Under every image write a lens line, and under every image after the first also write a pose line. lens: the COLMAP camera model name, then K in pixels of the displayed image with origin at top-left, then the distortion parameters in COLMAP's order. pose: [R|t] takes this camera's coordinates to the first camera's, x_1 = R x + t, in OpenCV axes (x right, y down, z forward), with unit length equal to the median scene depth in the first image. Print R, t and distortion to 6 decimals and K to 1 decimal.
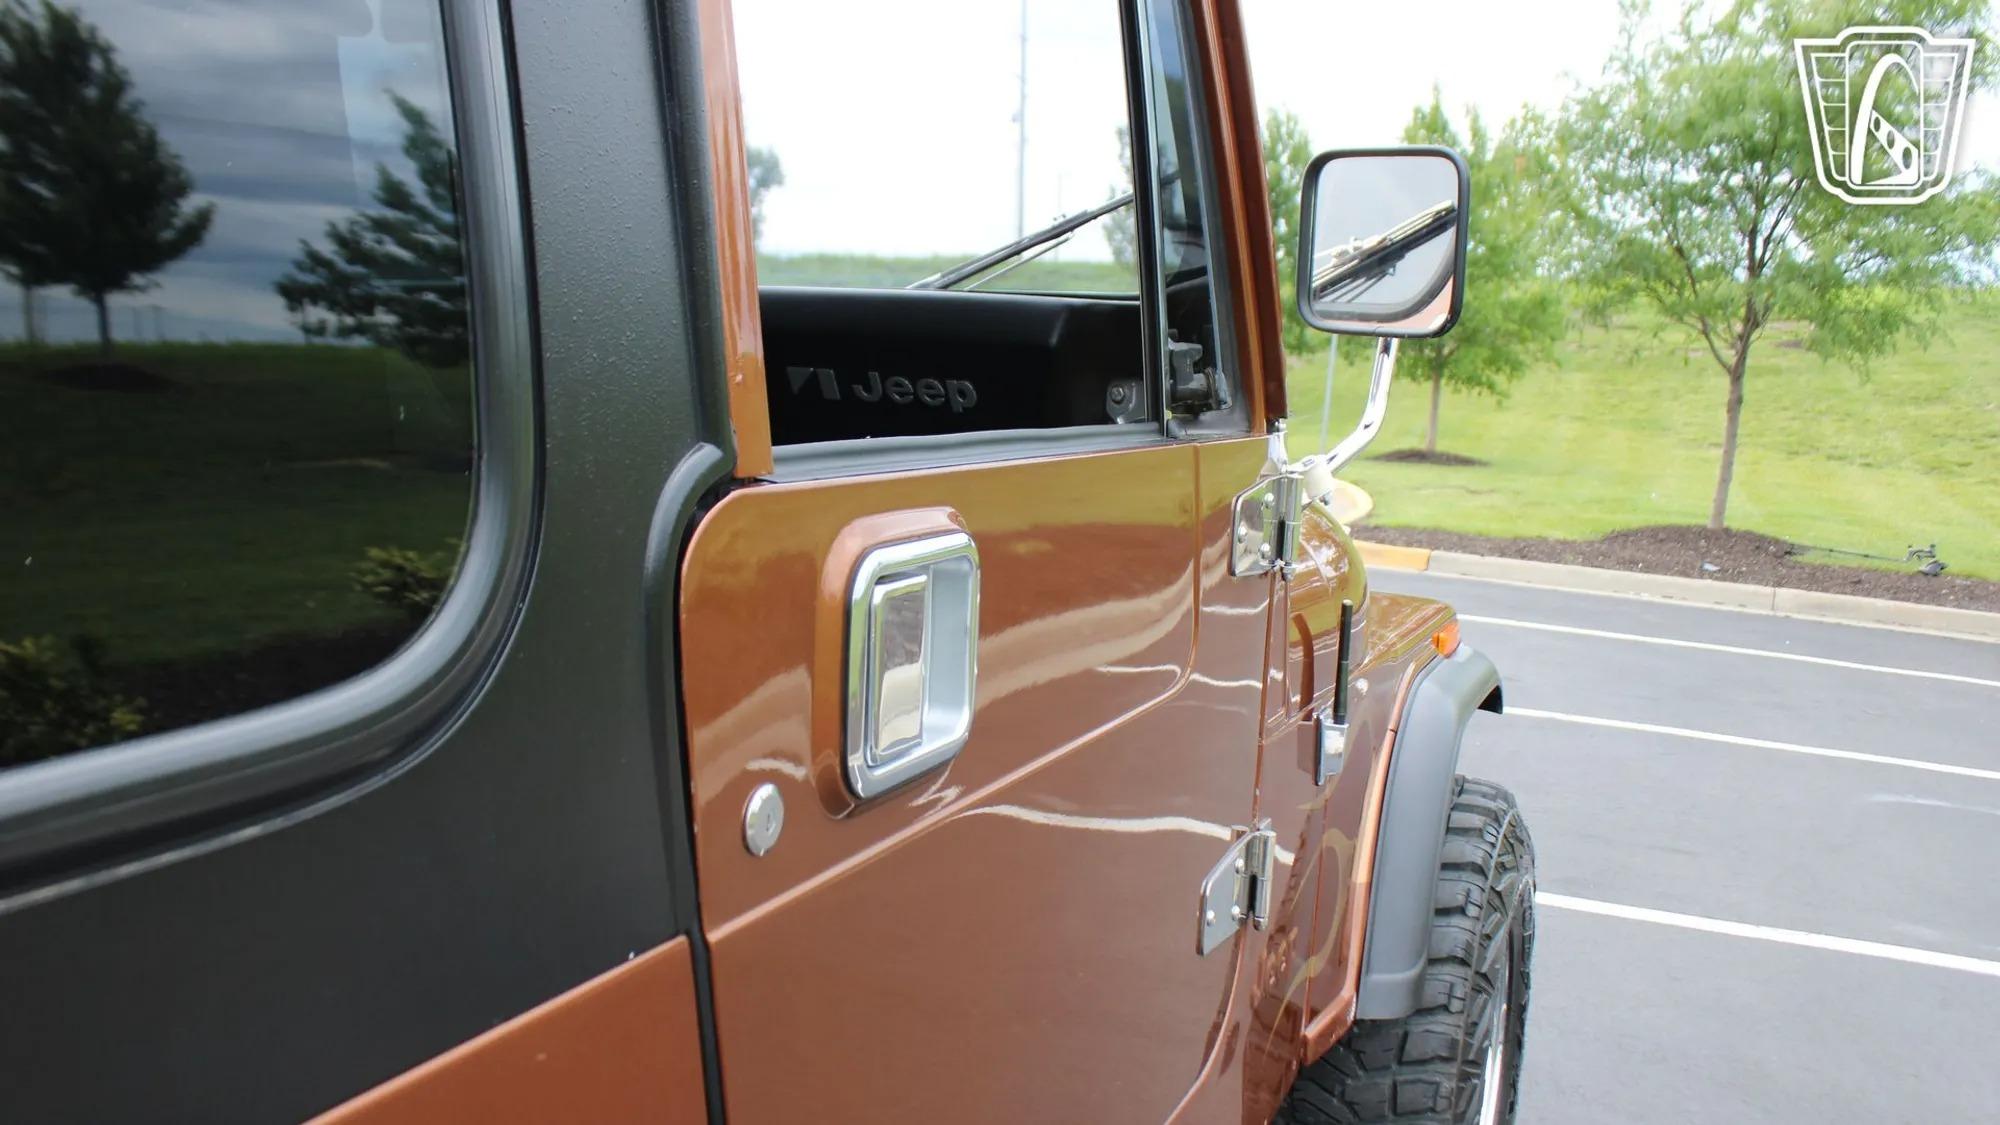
lens RADIAL K [[1637.7, 0, 980.1], [0, 1637.7, 565.7], [0, 0, 1]] dist [-0.140525, 0.118980]
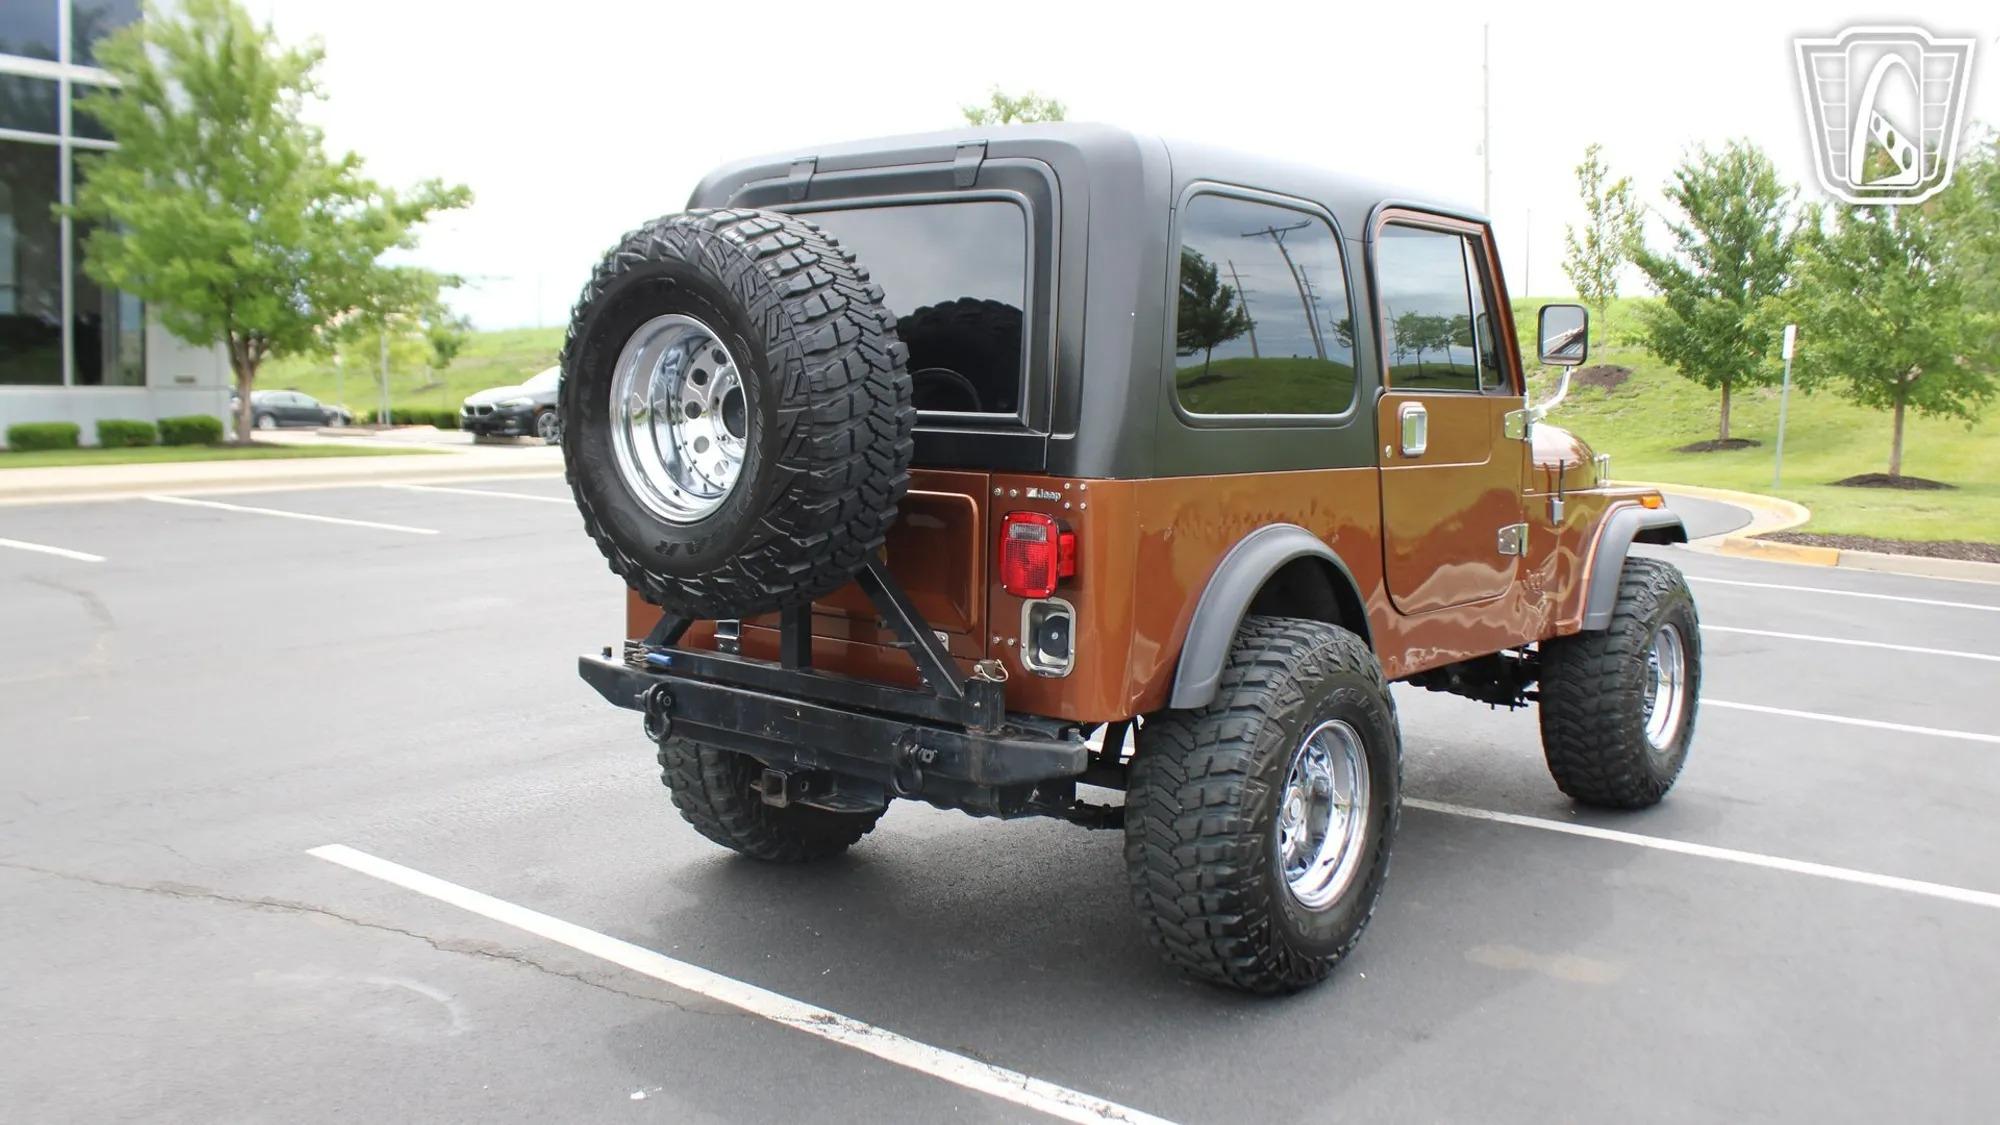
lens RADIAL K [[1741.3, 0, 990.5], [0, 1741.3, 568.5], [0, 0, 1]] dist [-0.118104, 0.103183]
pose [[0.966885, -0.004622, -0.255169, 0.003229], [-0.004135, 0.999421, -0.033773, 0.041468], [0.255178, 0.033710, 0.966306, -0.278317]]
